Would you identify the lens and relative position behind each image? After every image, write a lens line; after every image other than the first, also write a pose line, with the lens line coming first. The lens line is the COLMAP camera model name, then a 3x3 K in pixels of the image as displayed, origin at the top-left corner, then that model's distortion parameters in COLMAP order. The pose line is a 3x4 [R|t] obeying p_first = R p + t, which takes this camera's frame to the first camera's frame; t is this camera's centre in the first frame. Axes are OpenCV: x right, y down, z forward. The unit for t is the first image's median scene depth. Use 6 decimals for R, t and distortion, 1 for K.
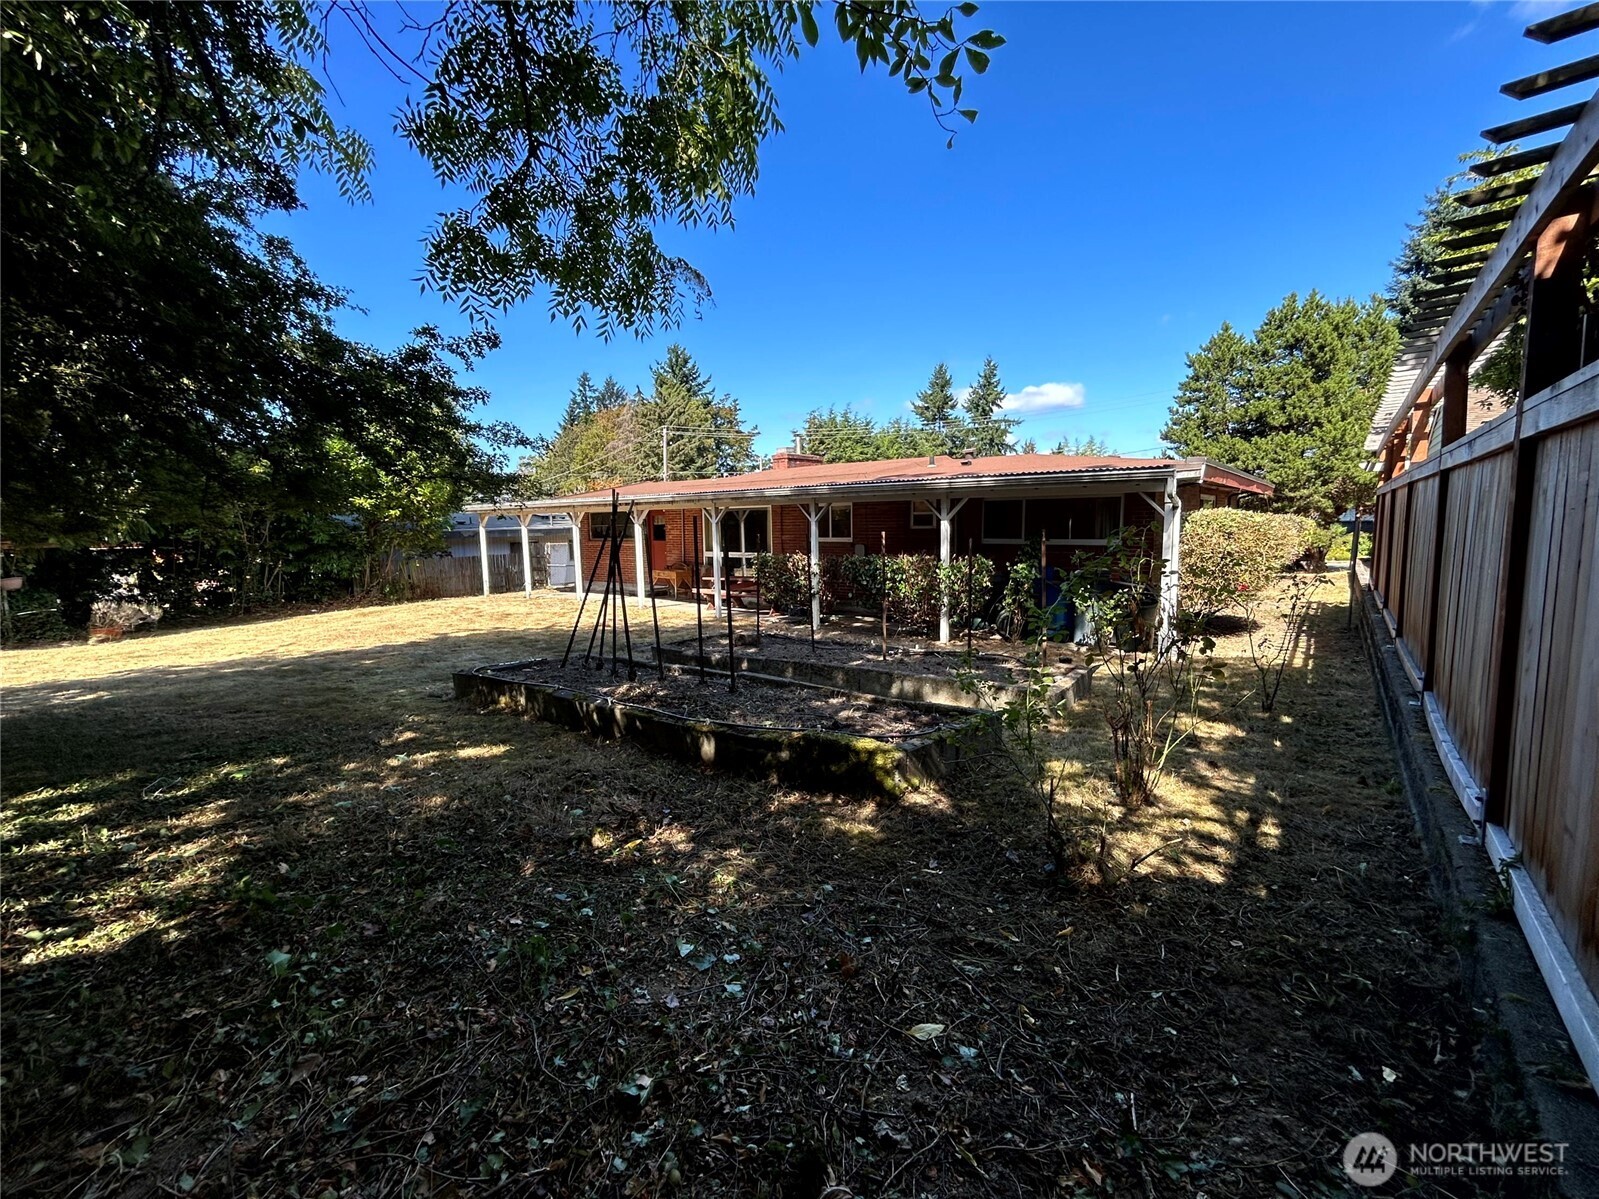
lens RADIAL K [[652.5, 0, 795.2], [0, 652.5, 598.1], [0, 0, 1]] dist [-0.000114, 0.001206]
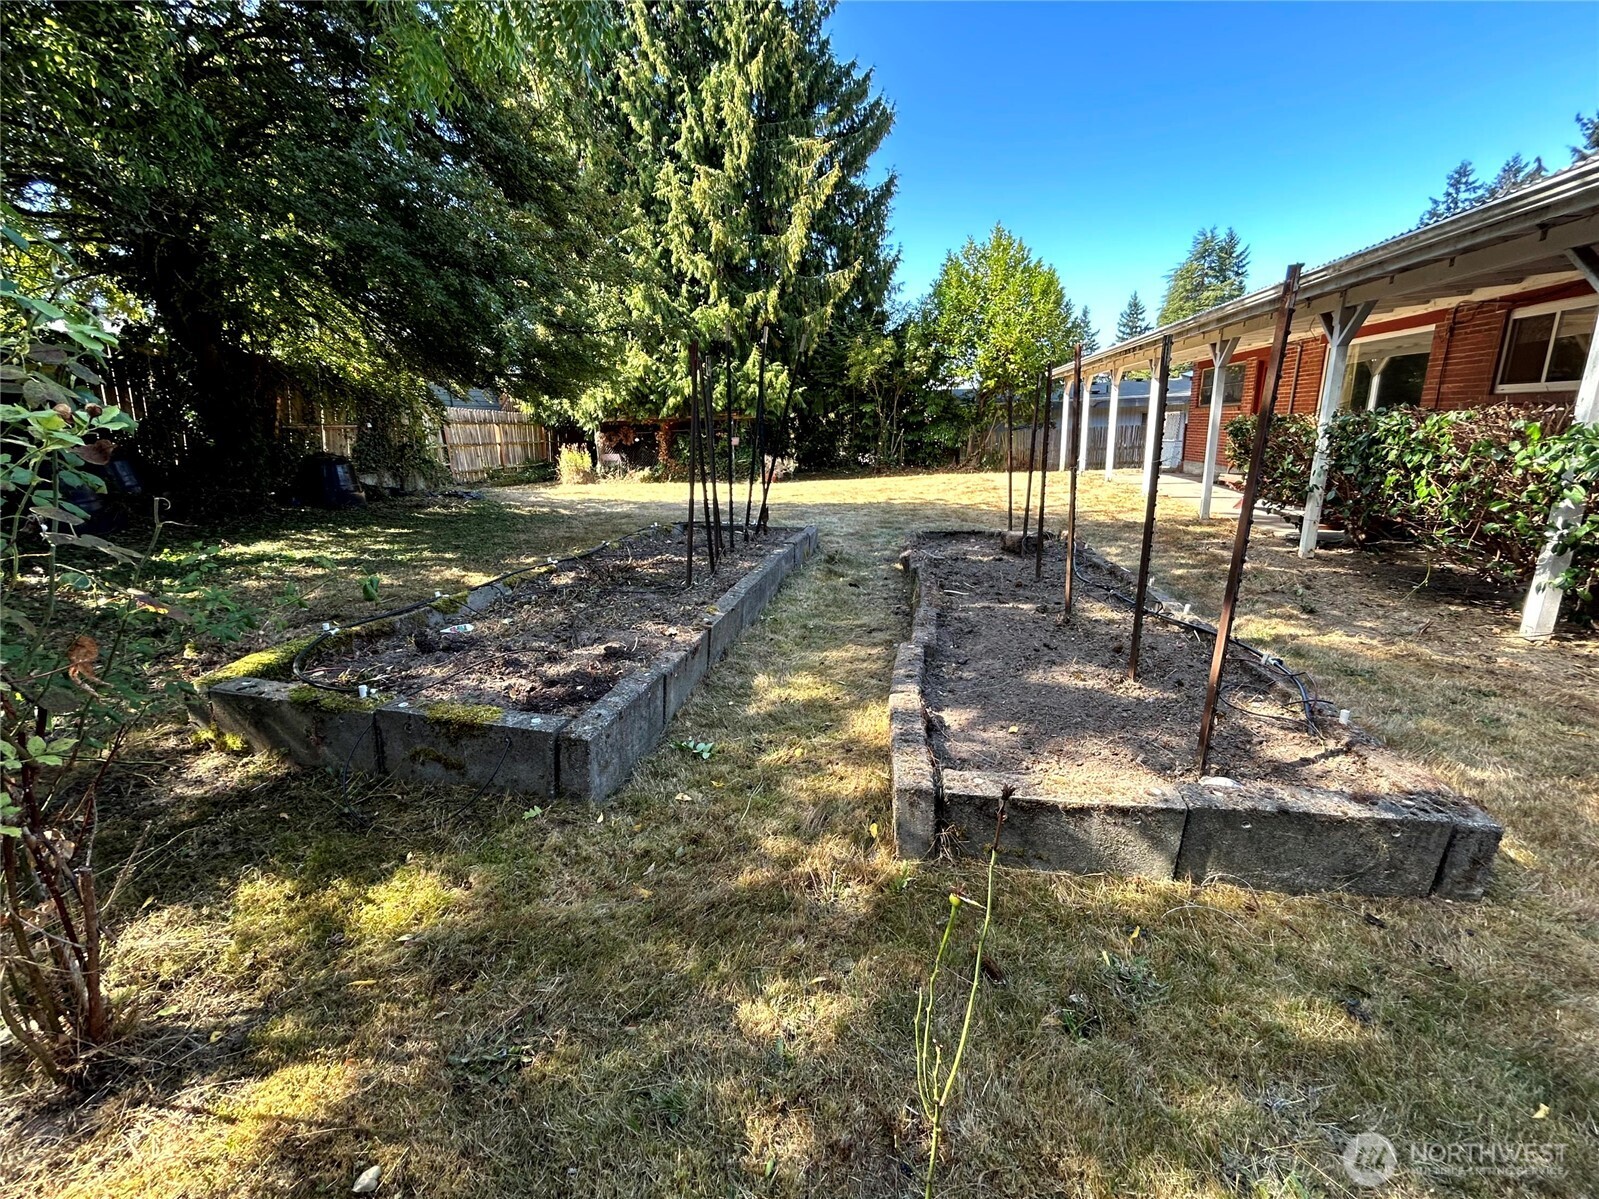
lens RADIAL K [[652.5, 0, 798.5], [0, 652.5, 601.2], [0, 0, 1]] dist [-0.000114, 0.001206]
pose [[0.487487, 0.227785, -0.842894, 0.177102], [-0.069793, 0.972447, 0.222431, -0.004419], [0.870336, -0.049604, 0.489954, 0.222487]]
